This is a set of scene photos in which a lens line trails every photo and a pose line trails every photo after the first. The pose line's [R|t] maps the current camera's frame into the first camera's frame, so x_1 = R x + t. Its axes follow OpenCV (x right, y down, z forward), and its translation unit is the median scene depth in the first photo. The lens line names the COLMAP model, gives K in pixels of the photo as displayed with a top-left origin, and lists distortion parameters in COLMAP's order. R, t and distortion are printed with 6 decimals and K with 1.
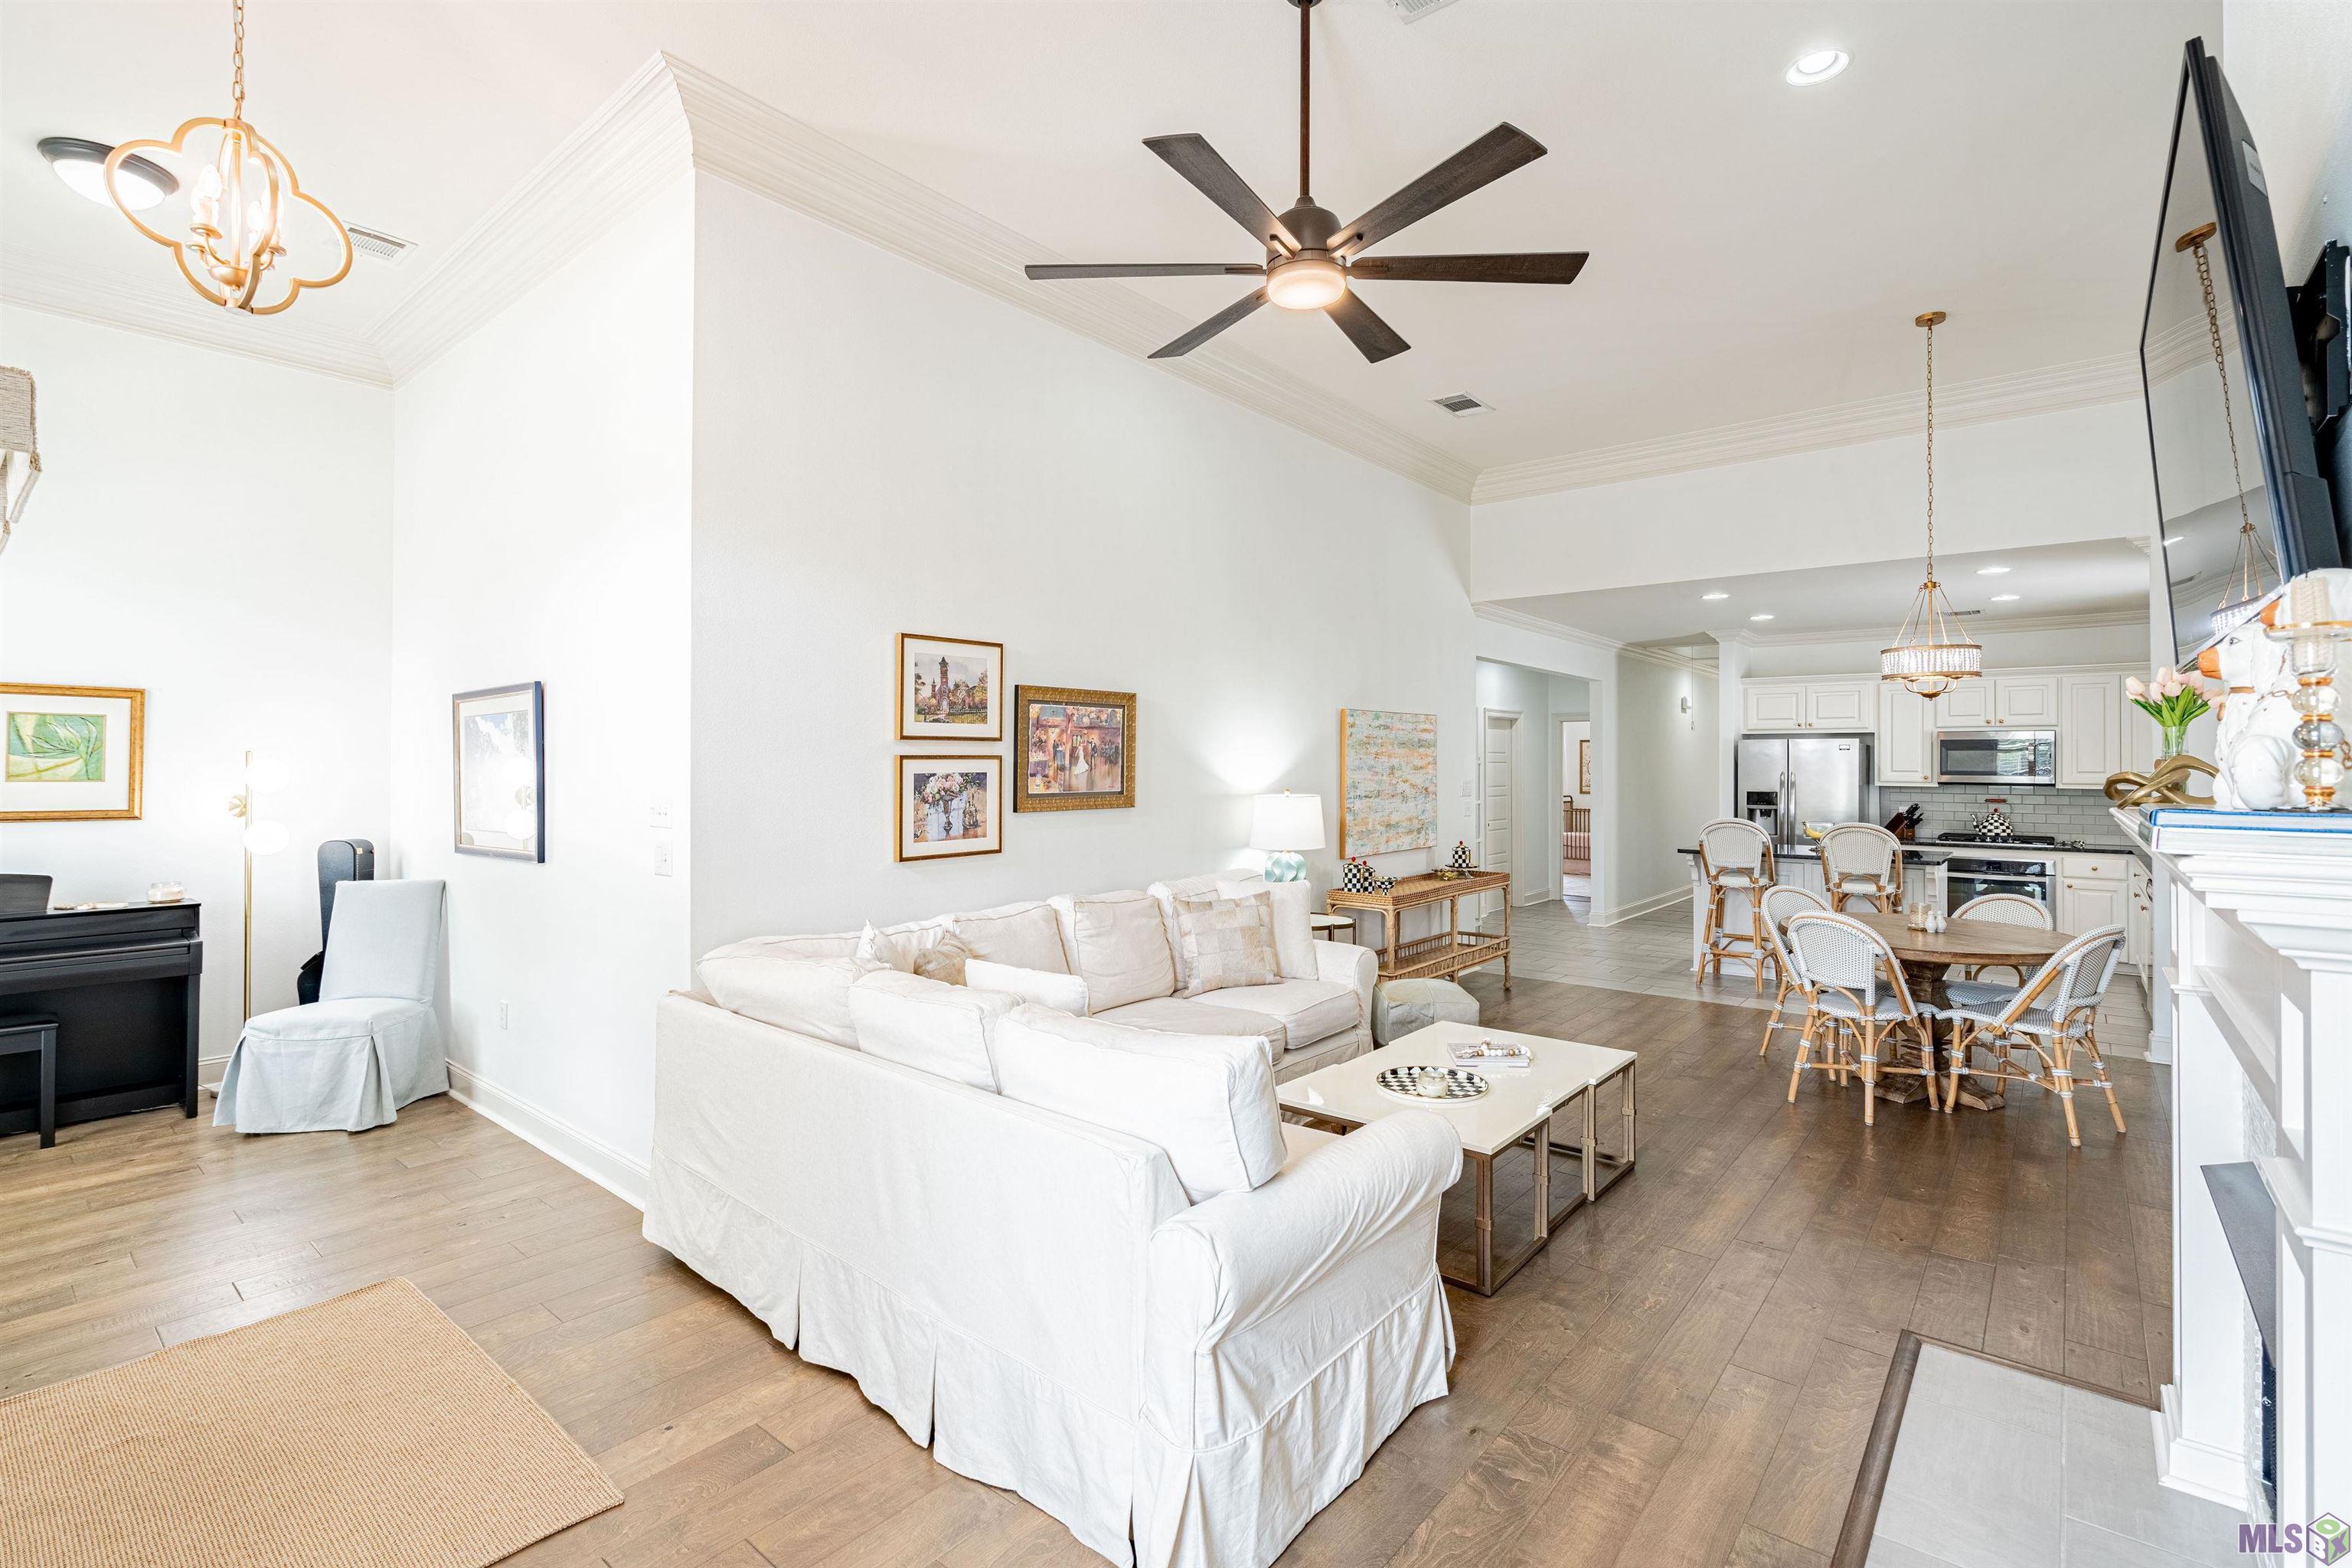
lens RADIAL K [[1071.1, 0, 1173.4], [0, 1071.1, 763.9], [0, 0, 1]] dist [-0.000384, -0.000239]
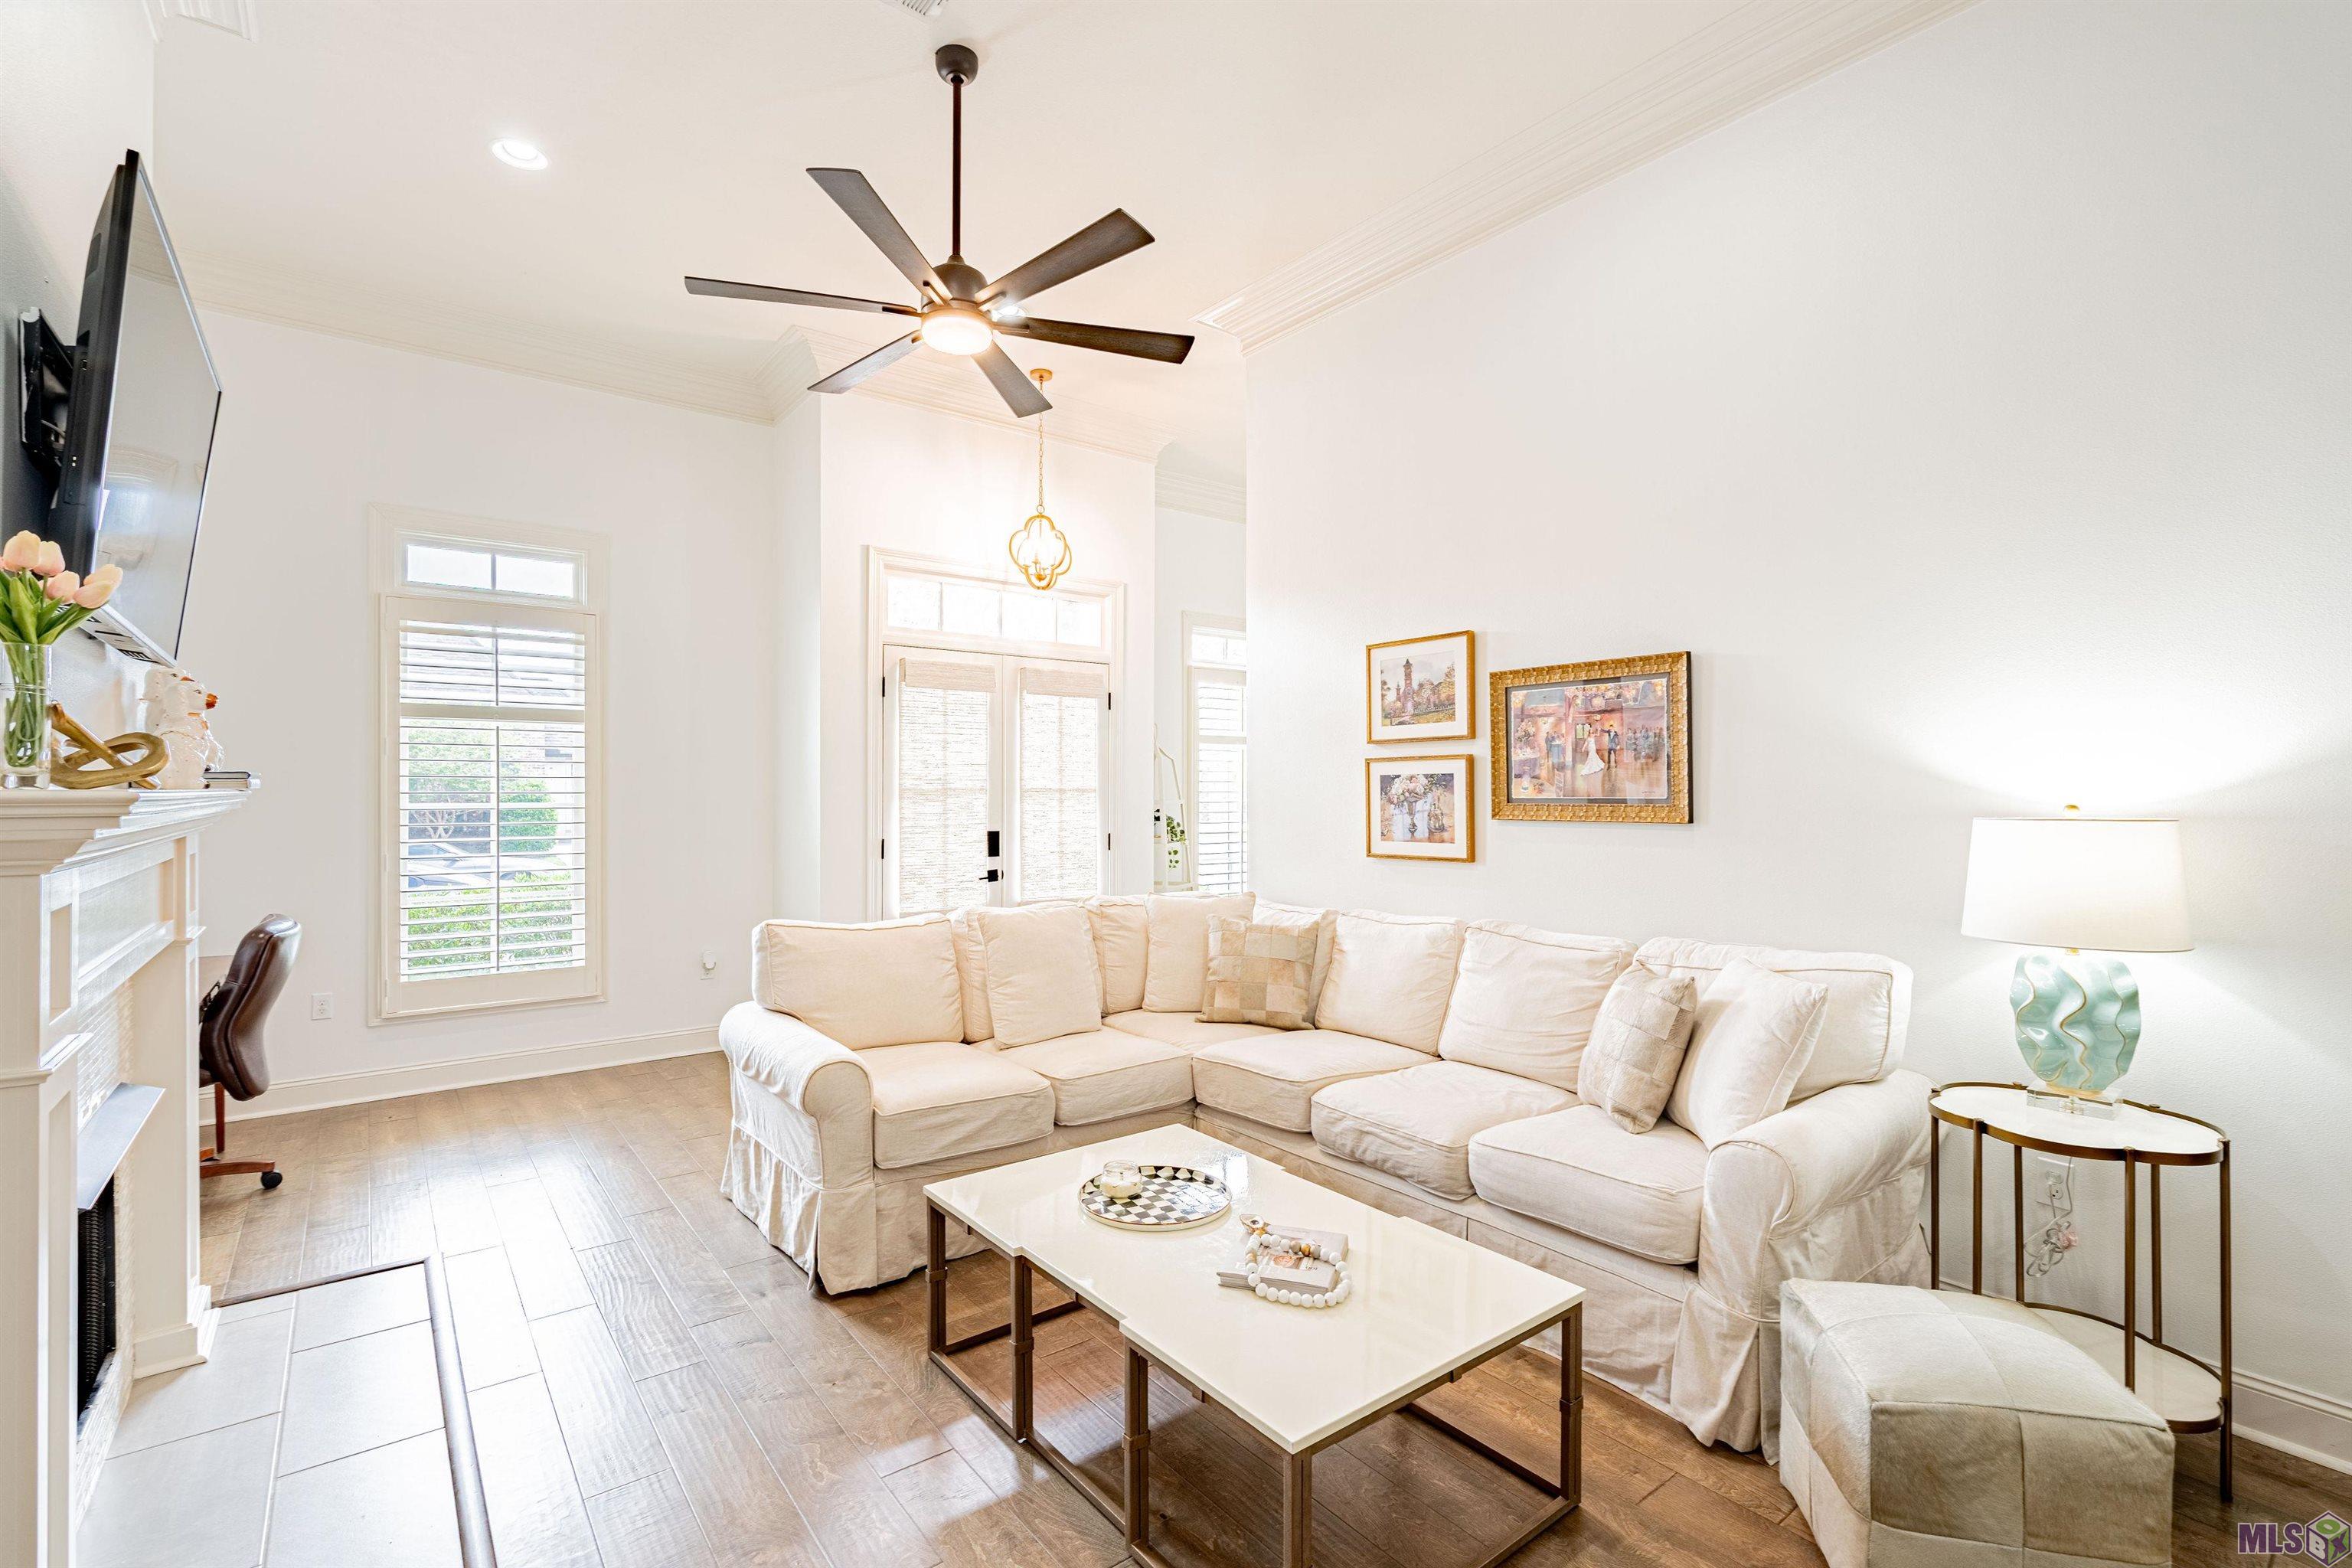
lens RADIAL K [[1071.1, 0, 1188.4], [0, 1071.1, 792.1], [0, 0, 1]] dist [-0.000384, -0.000239]
pose [[-0.208559, -0.002170, -0.978007, 0.784983], [-0.002489, 0.999995, -0.001688, 0.026417], [0.978007, 0.002083, -0.208563, 0.976974]]
